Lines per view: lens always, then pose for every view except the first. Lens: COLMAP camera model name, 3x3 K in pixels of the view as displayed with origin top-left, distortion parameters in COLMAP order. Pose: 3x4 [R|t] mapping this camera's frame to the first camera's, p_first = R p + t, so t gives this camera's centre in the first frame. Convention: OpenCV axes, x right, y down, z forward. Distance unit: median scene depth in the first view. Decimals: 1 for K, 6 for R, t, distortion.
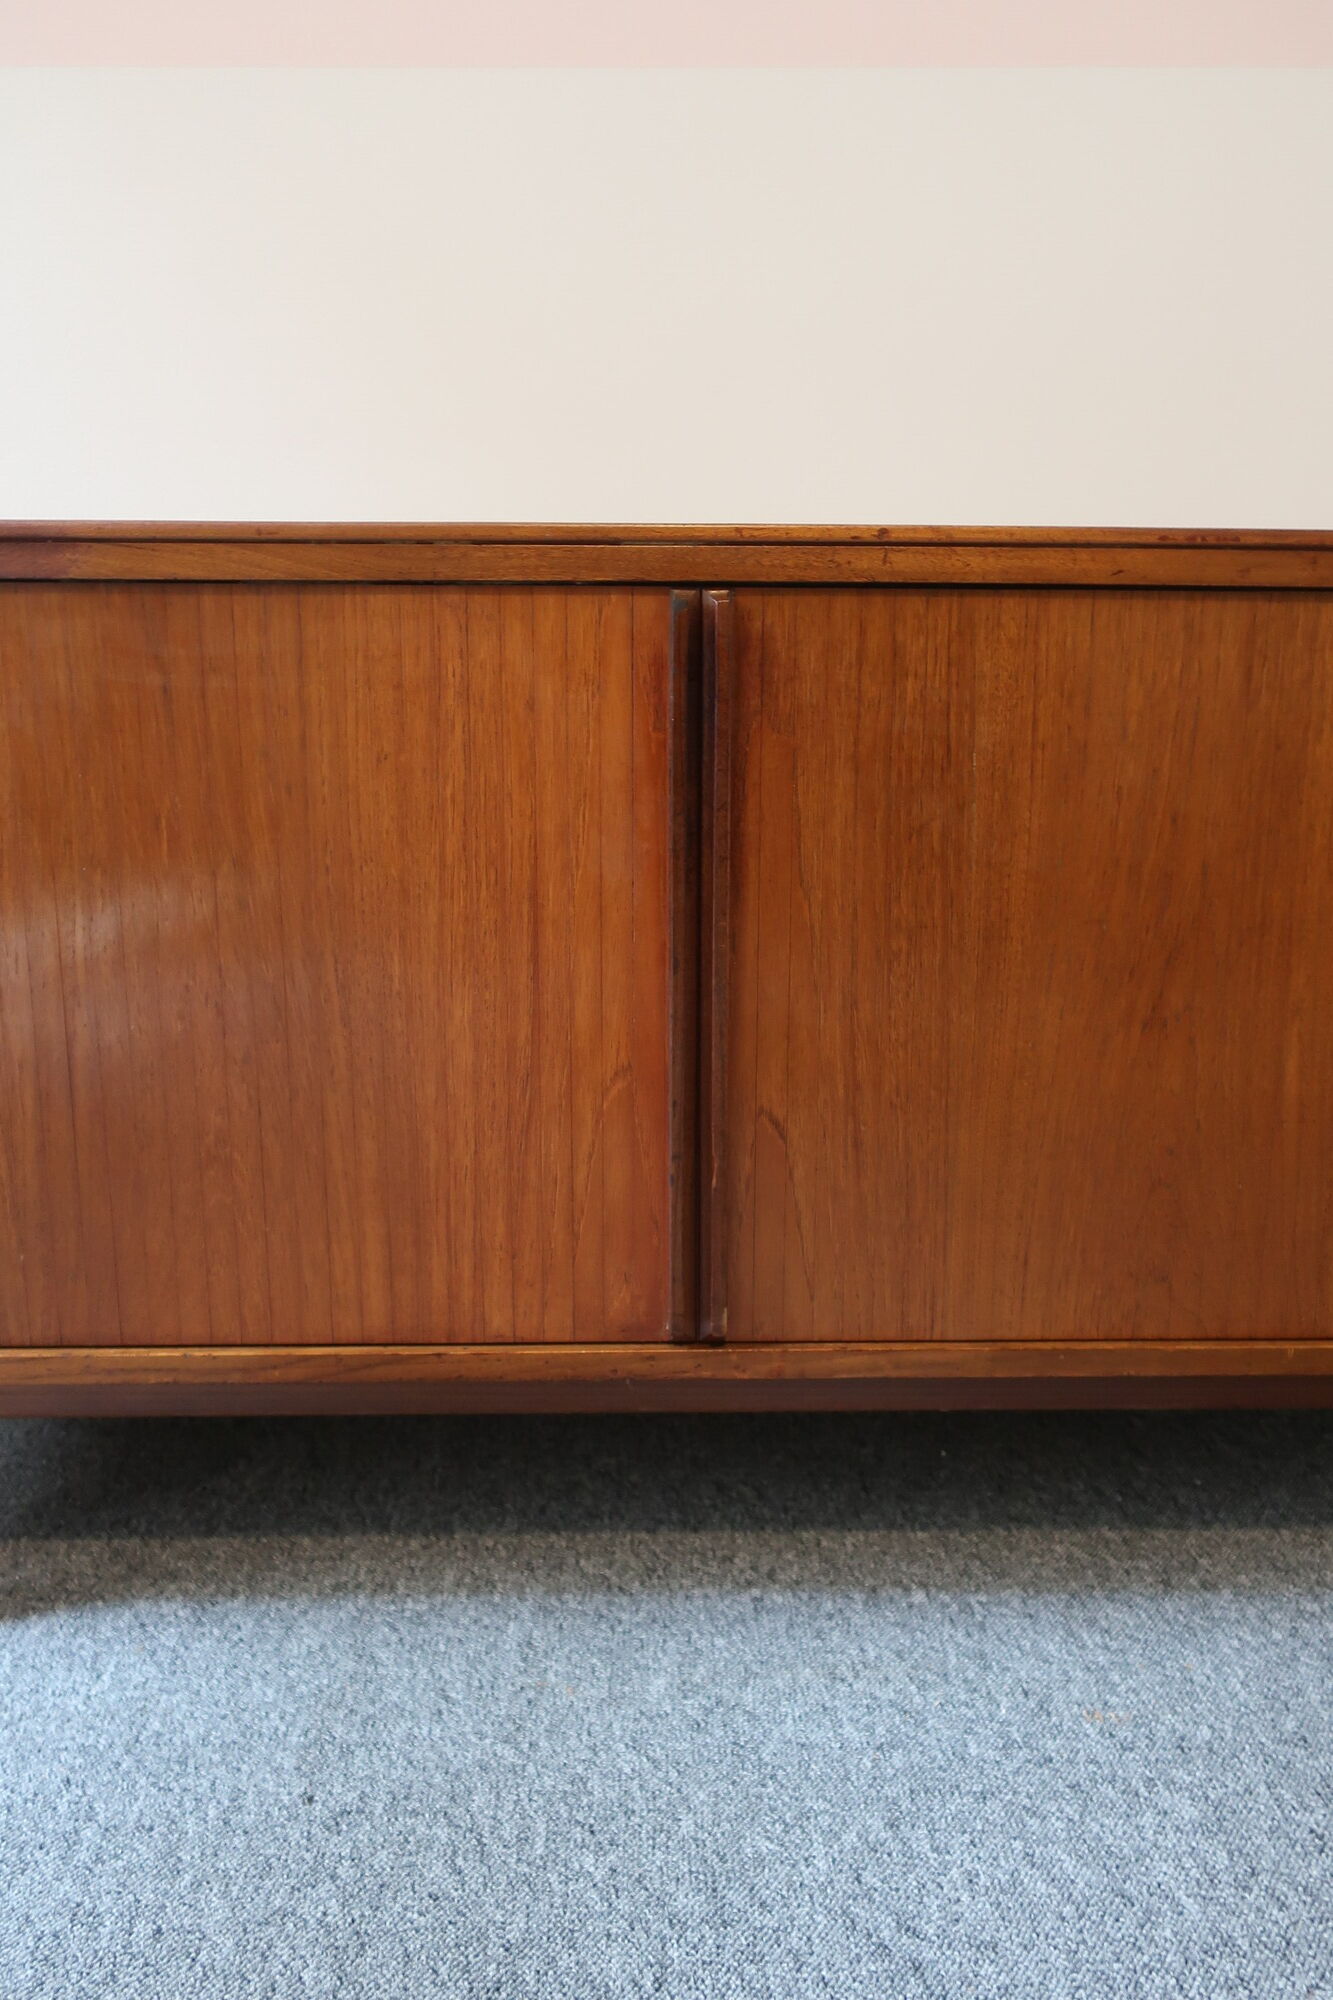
lens RADIAL K [[1562.7, 0, 664.9], [0, 1562.7, 1002.4], [0, 0, 1]] dist [0.002331, -0.002744]
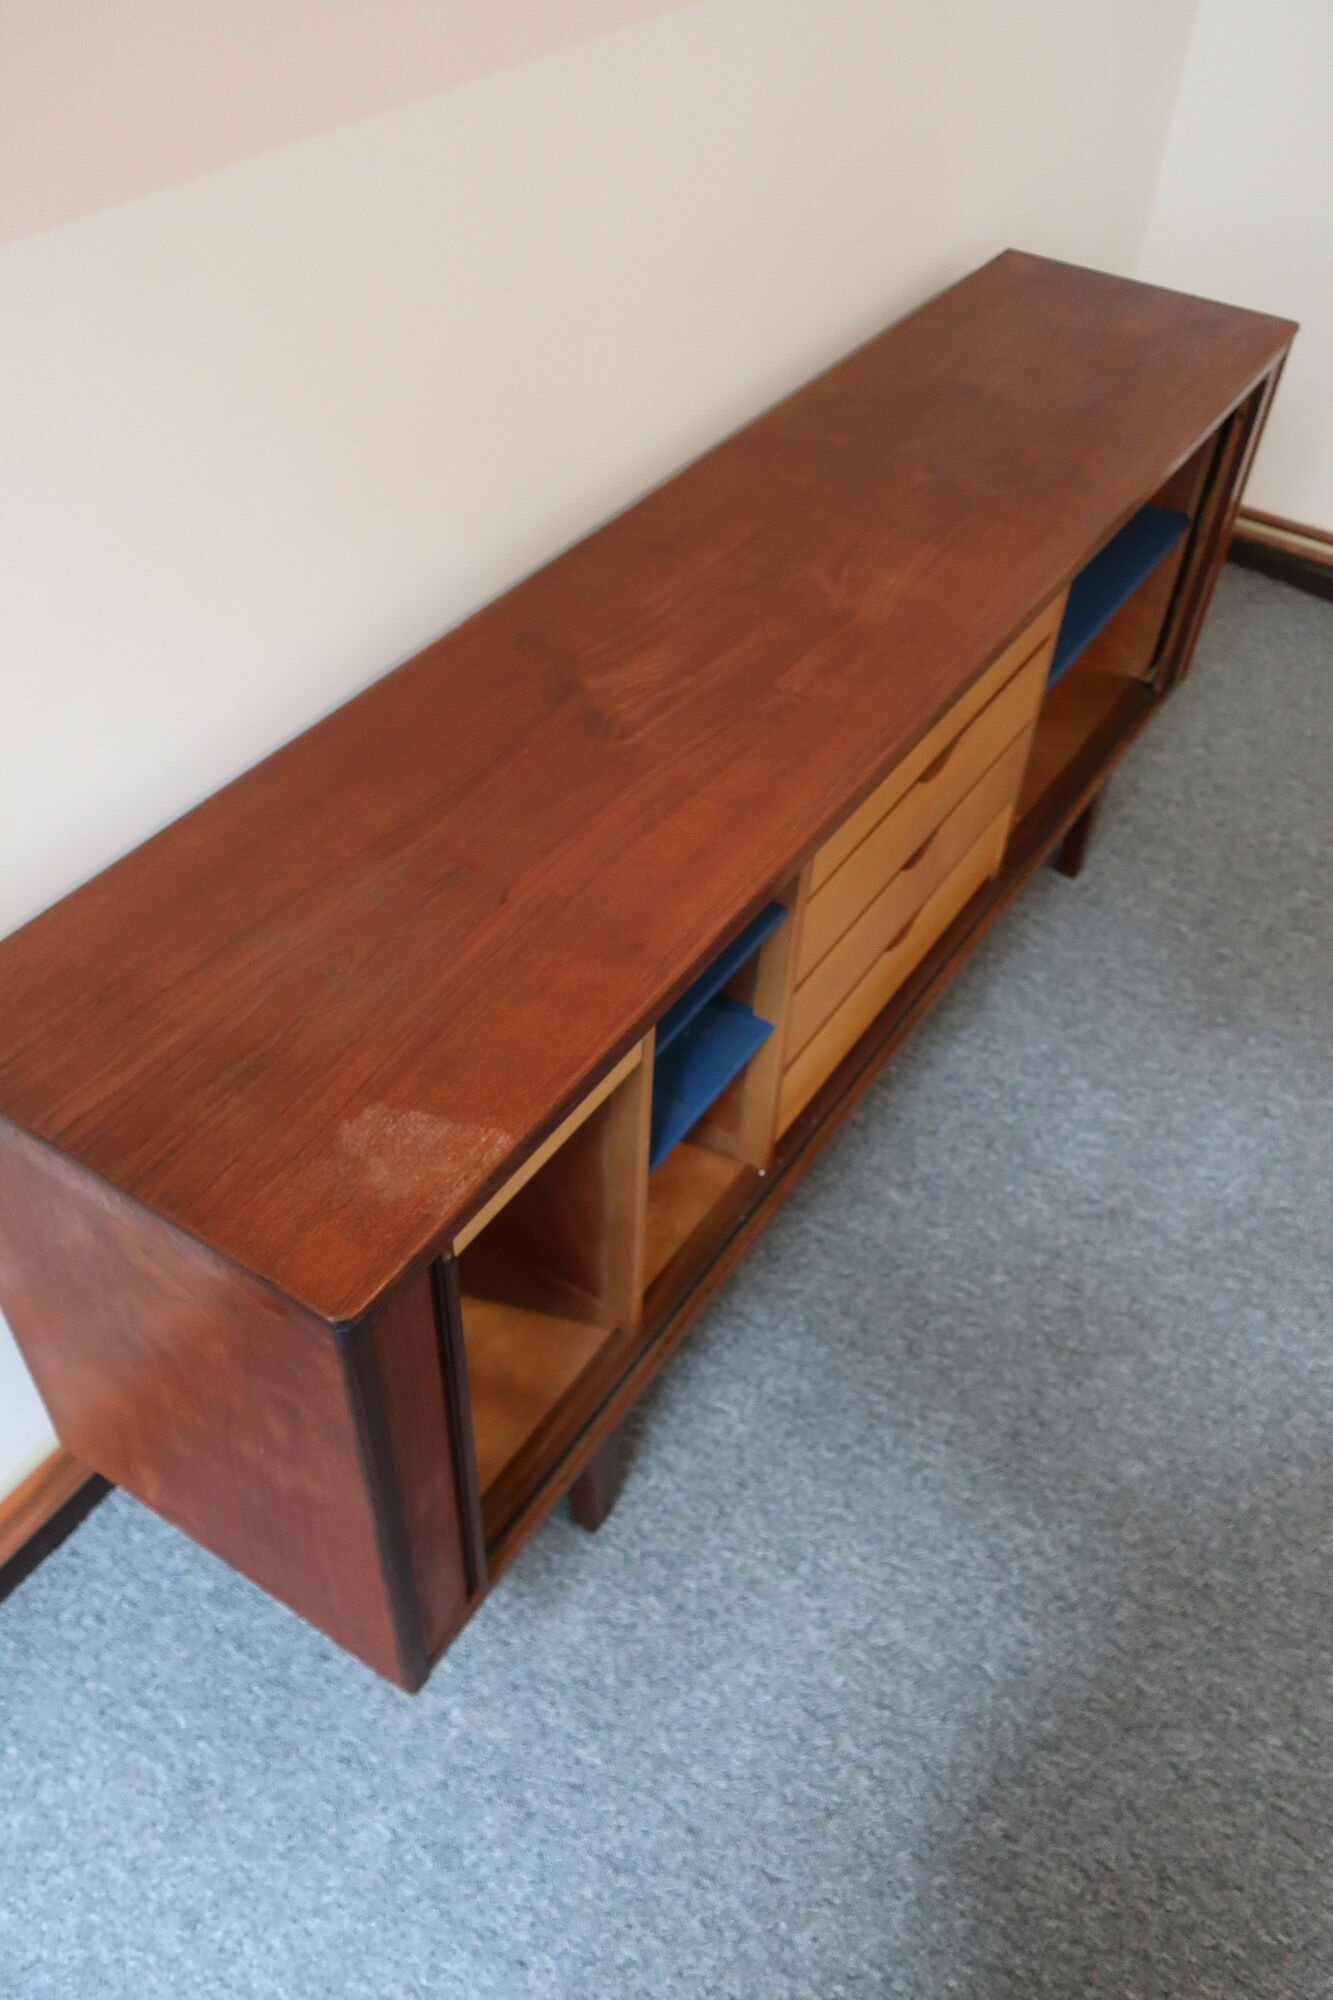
lens RADIAL K [[1562.7, 0, 657.4], [0, 1562.7, 996.4], [0, 0, 1]] dist [0.002331, -0.002744]
pose [[0.566313, -0.566639, 0.598507, -1.153296], [0.144224, 0.783102, 0.604939, -0.922244], [-0.811474, -0.256265, 0.525204, 0.316581]]
